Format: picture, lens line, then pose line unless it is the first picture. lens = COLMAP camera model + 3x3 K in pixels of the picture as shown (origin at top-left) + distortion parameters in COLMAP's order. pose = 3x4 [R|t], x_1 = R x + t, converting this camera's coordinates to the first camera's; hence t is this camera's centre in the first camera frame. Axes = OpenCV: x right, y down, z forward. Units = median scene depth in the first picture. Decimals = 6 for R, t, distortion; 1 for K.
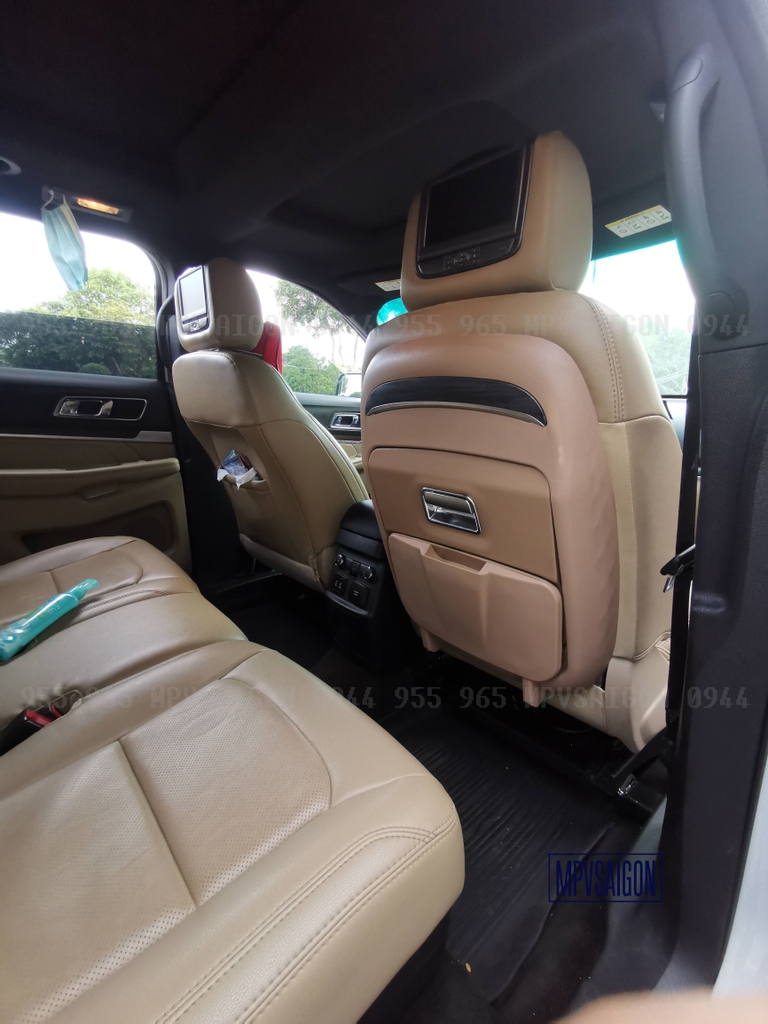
lens RADIAL K [[468.3, 0, 384.6], [0, 468.3, 513.4], [0, 0, 1]] dist [-0.001375, 0.003343]
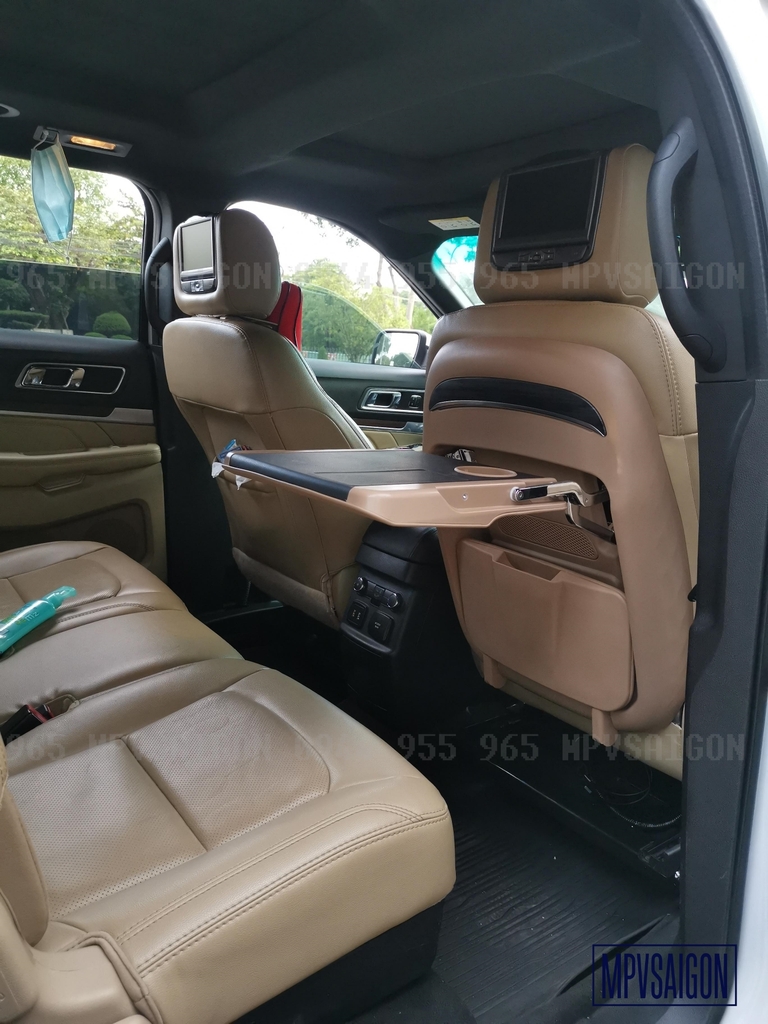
lens RADIAL K [[806.6, 0, 385.9], [0, 806.6, 510.4], [0, 0, 1]] dist [0.024896, -0.009674]
pose [[0.994970, 0.047254, -0.088331, 0.063321], [-0.050292, 0.998206, -0.032484, 0.017669], [0.086638, 0.036763, 0.995561, -0.360683]]
